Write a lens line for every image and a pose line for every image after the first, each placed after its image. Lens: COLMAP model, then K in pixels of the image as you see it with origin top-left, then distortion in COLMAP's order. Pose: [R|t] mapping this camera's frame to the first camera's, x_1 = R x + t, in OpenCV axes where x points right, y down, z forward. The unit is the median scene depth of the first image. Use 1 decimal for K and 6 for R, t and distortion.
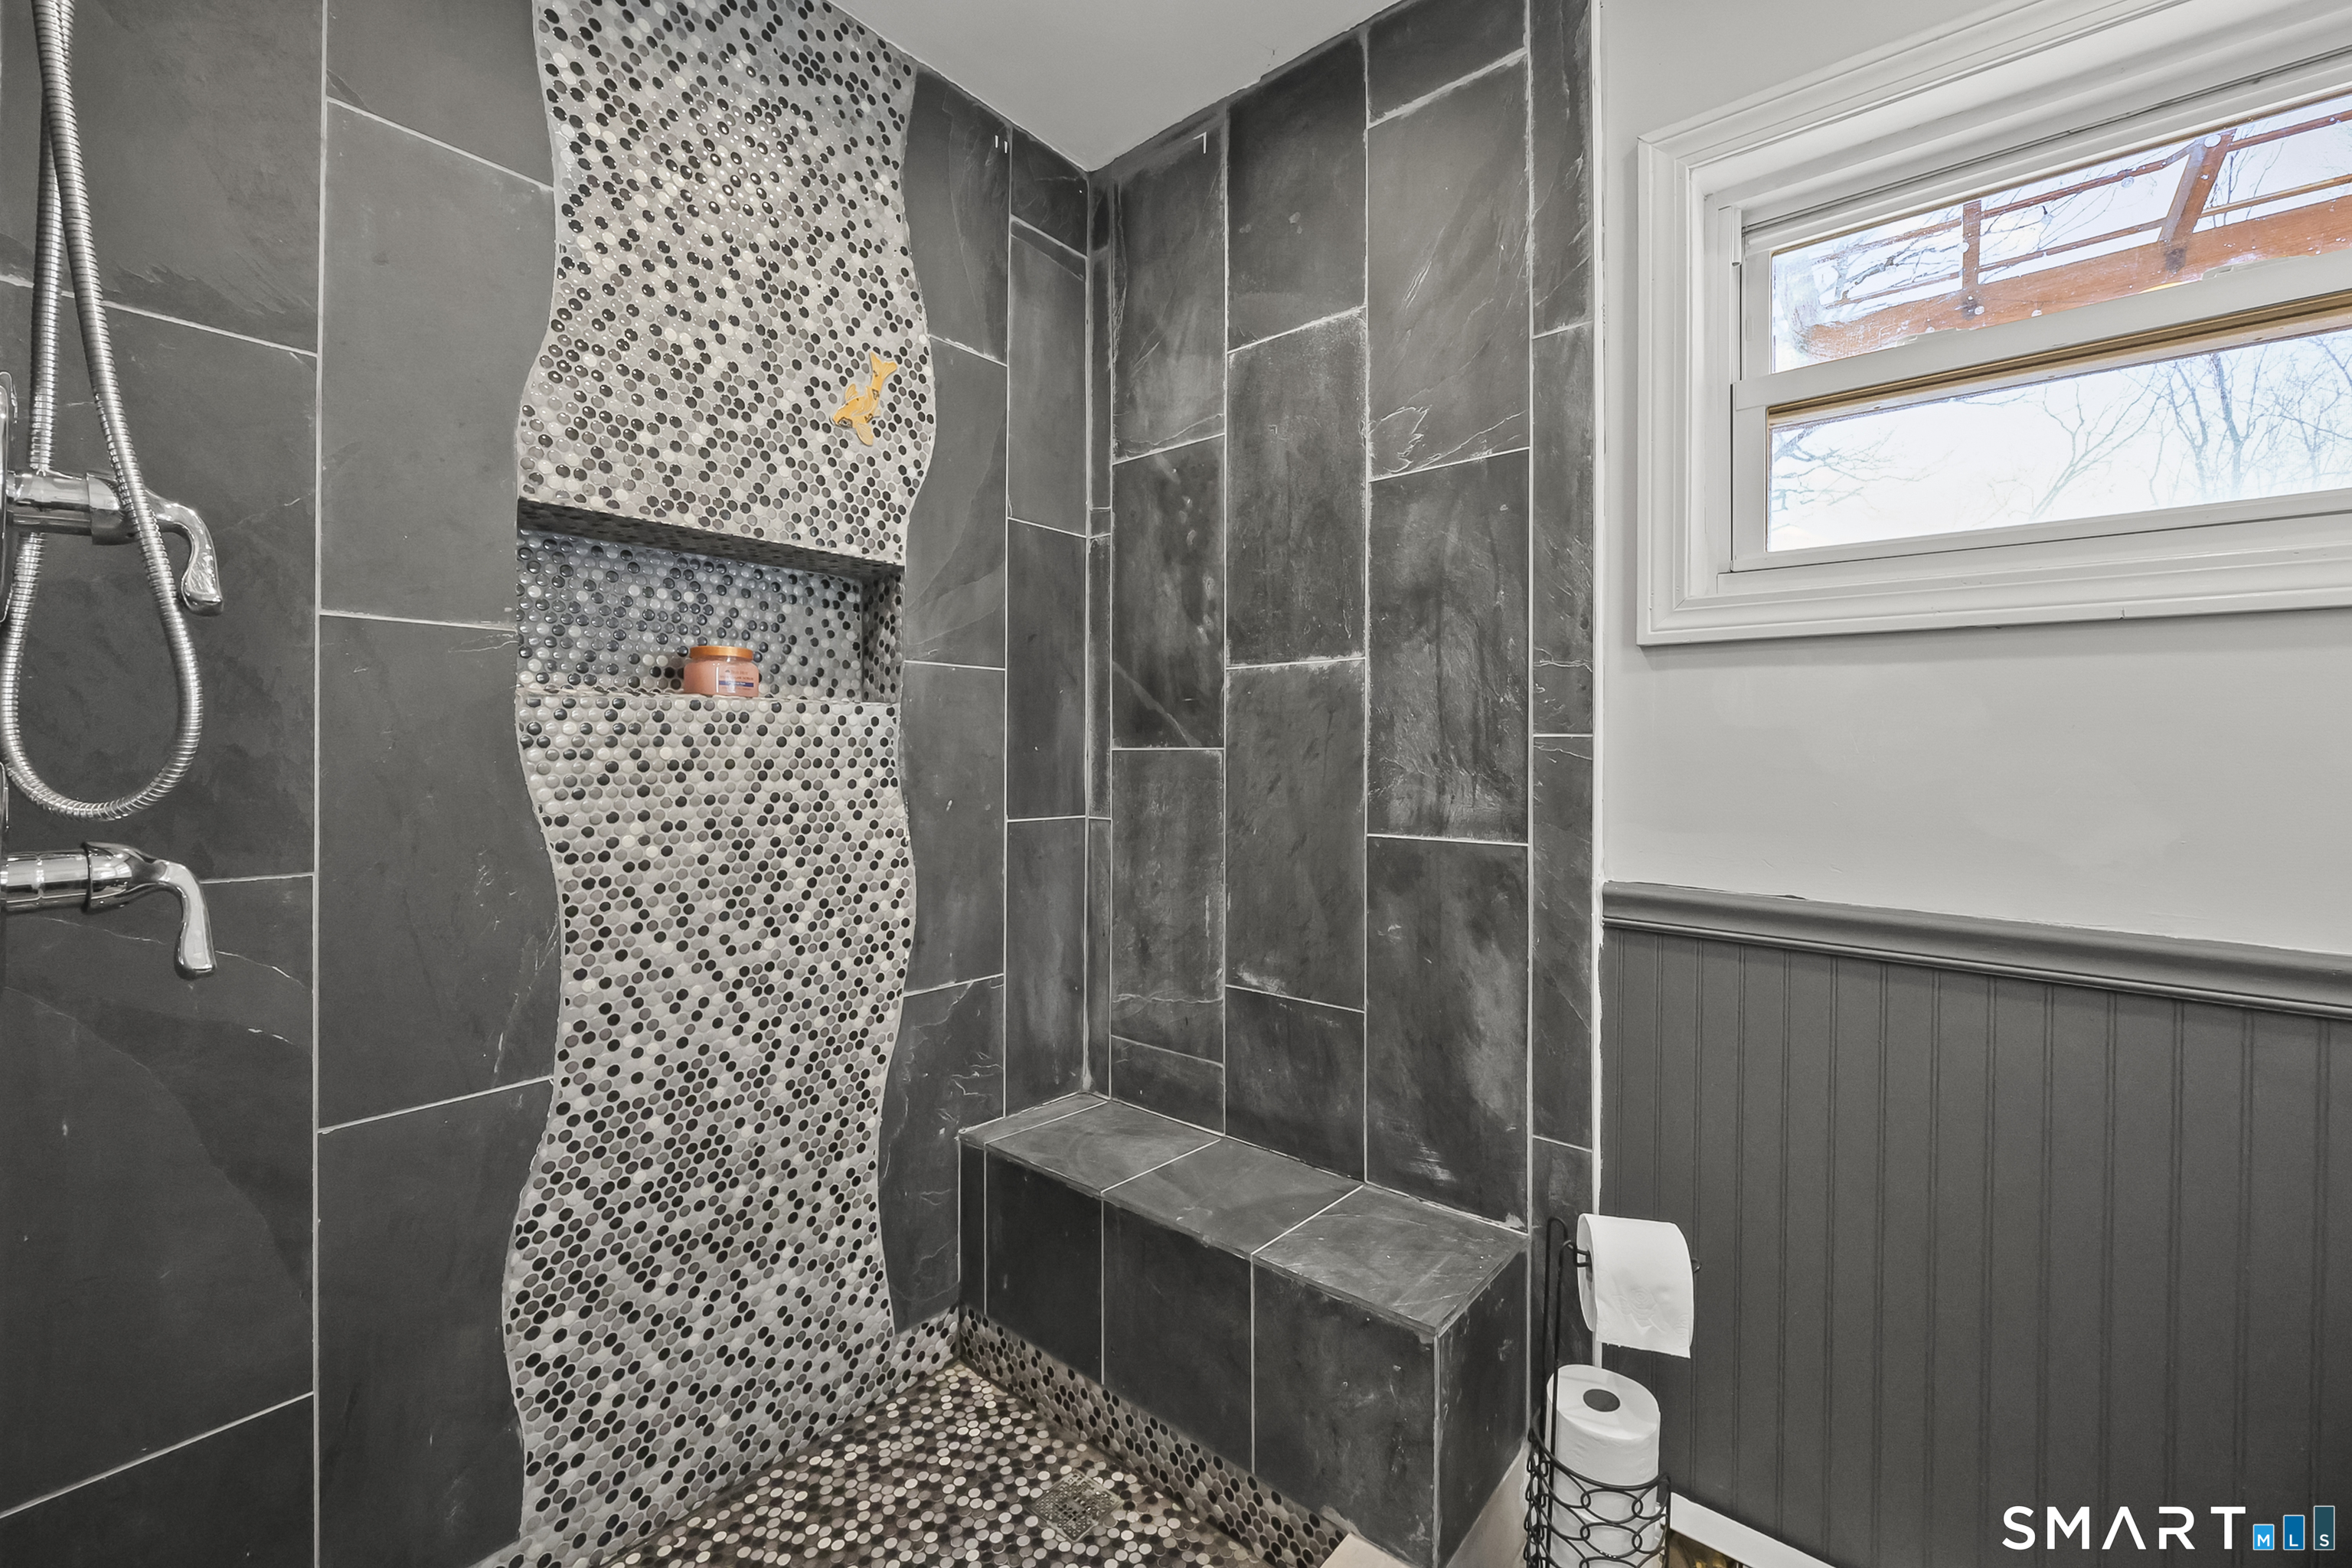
lens RADIAL K [[955.4, 0, 1179.8], [0, 955.4, 756.0], [0, 0, 1]] dist [-0.002722, 0.000048]
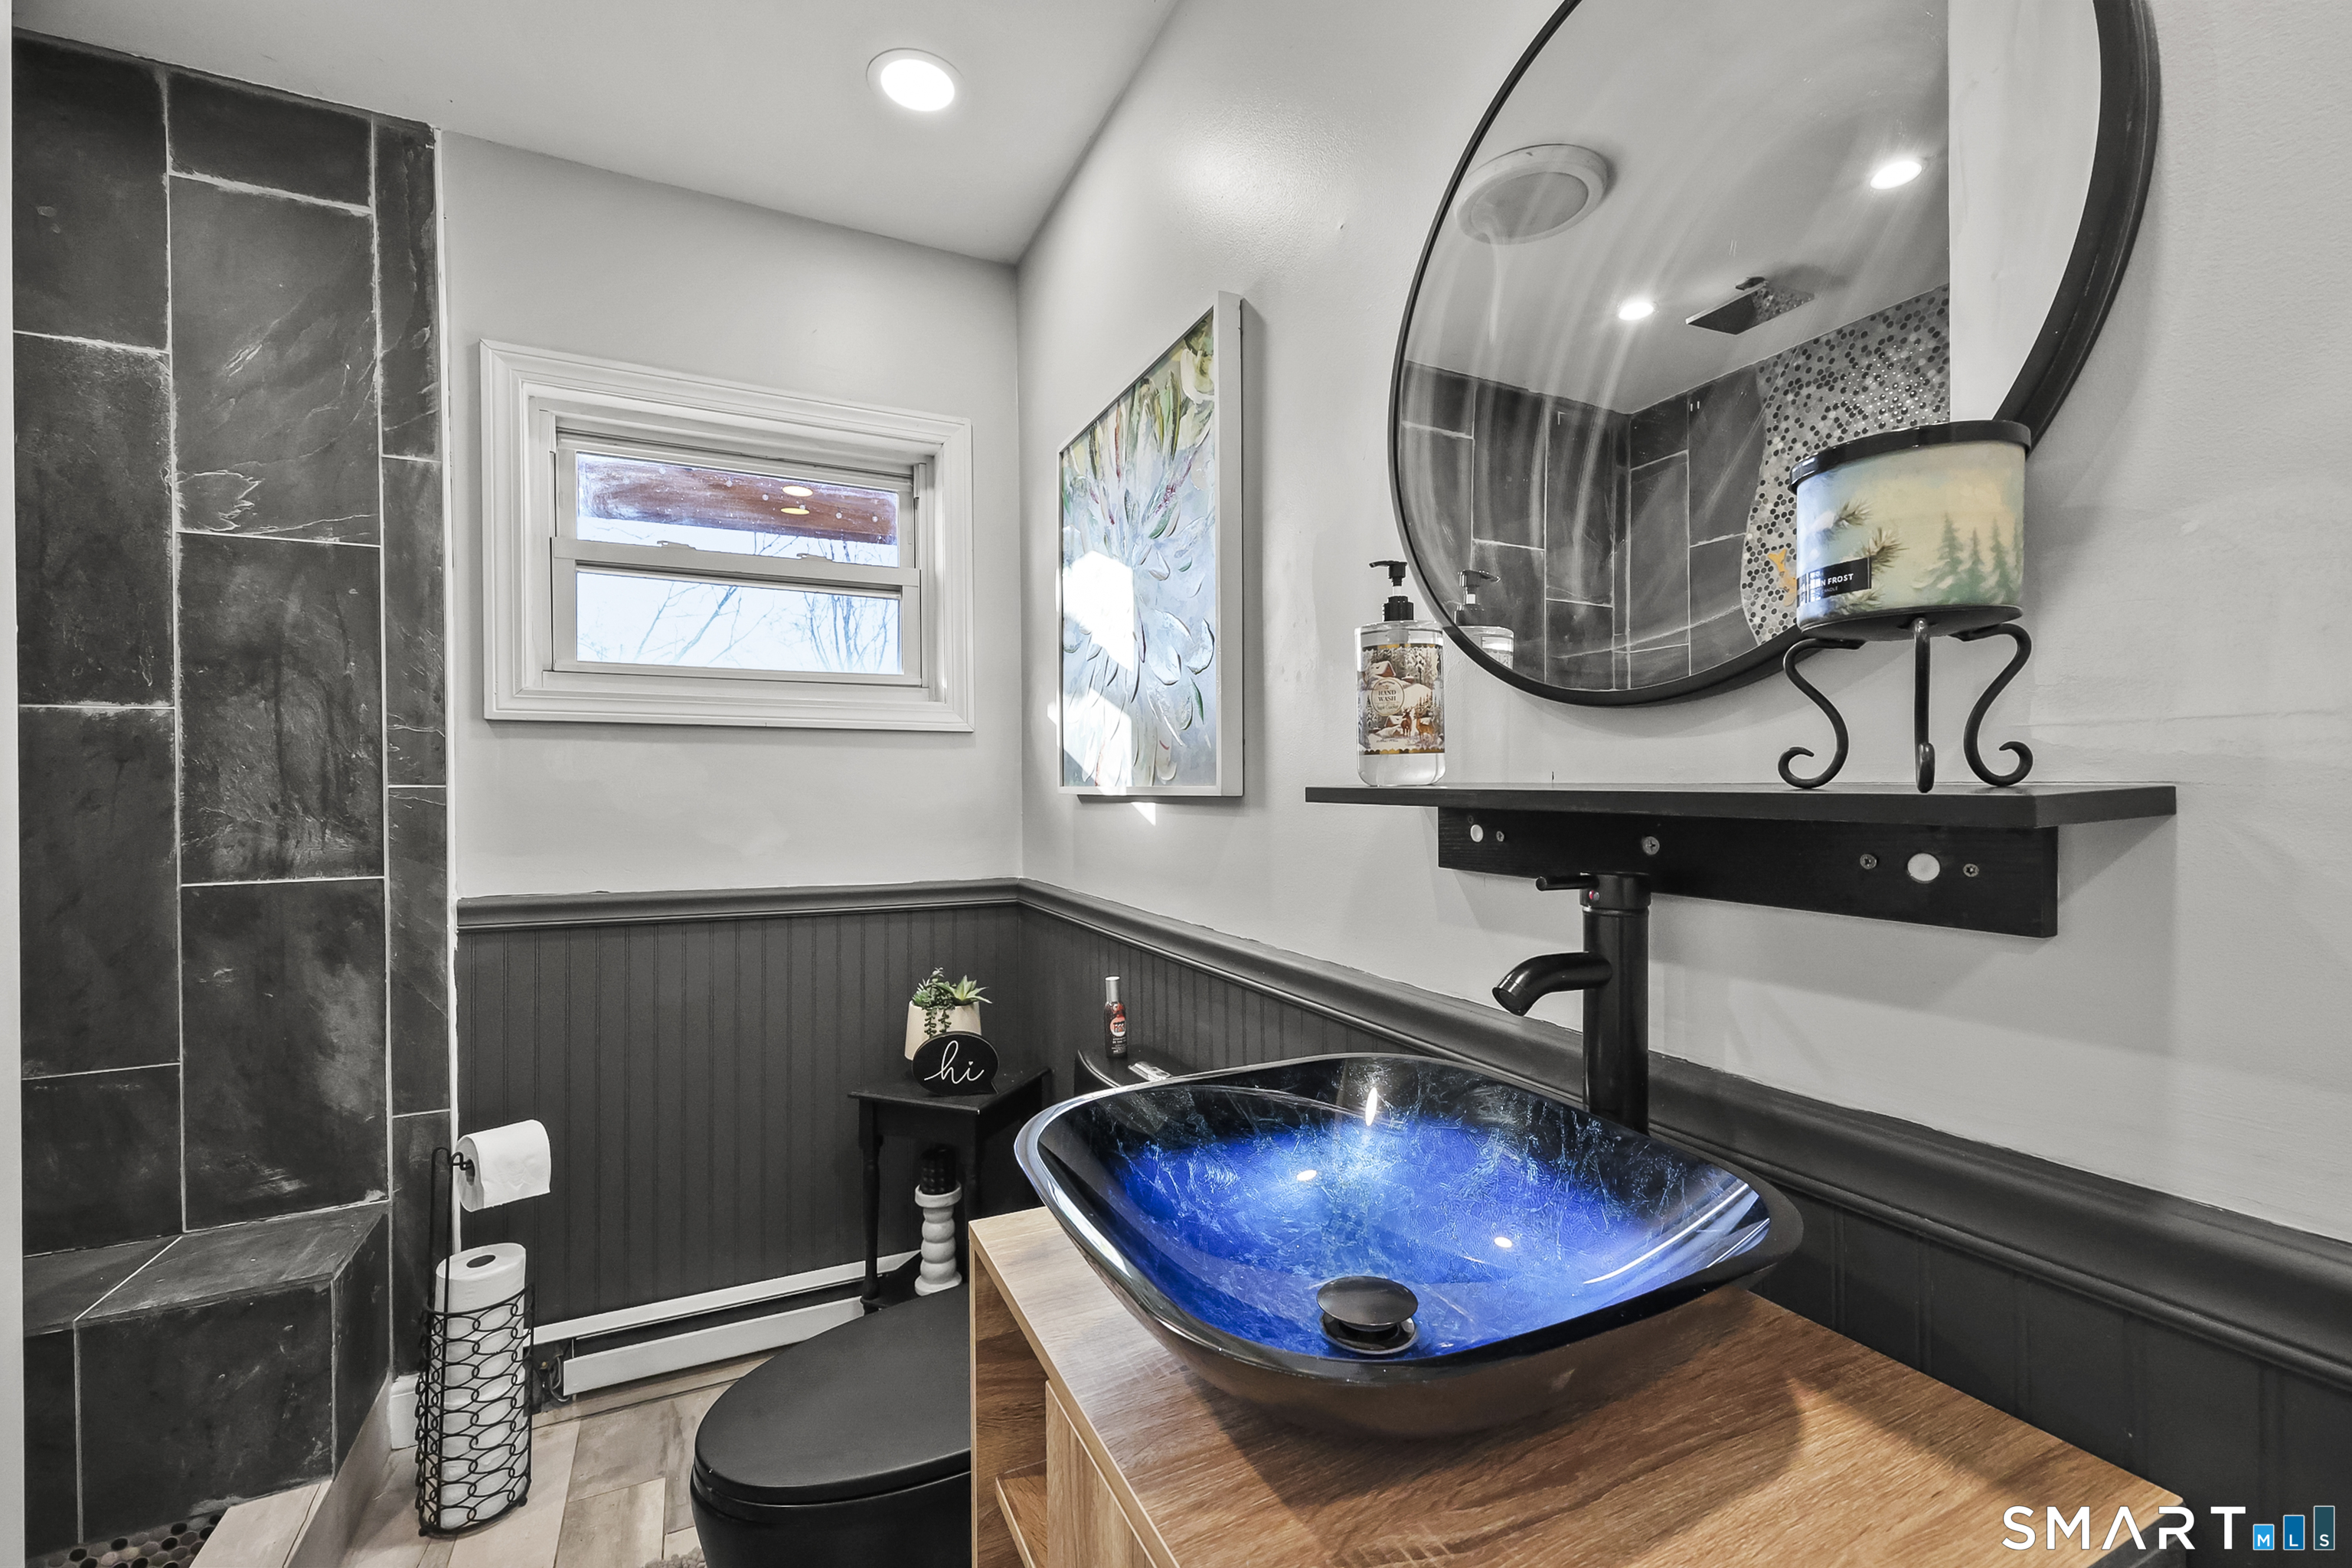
lens RADIAL K [[975.3, 0, 1176.0], [0, 975.3, 784.0], [0, 0, 1]] dist [0.001482, 0.000528]
pose [[0.406413, -0.008162, 0.913653, -0.344816], [0.009700, 0.999942, 0.004618, -0.019957], [-0.913638, 0.006986, 0.406469, -0.403700]]
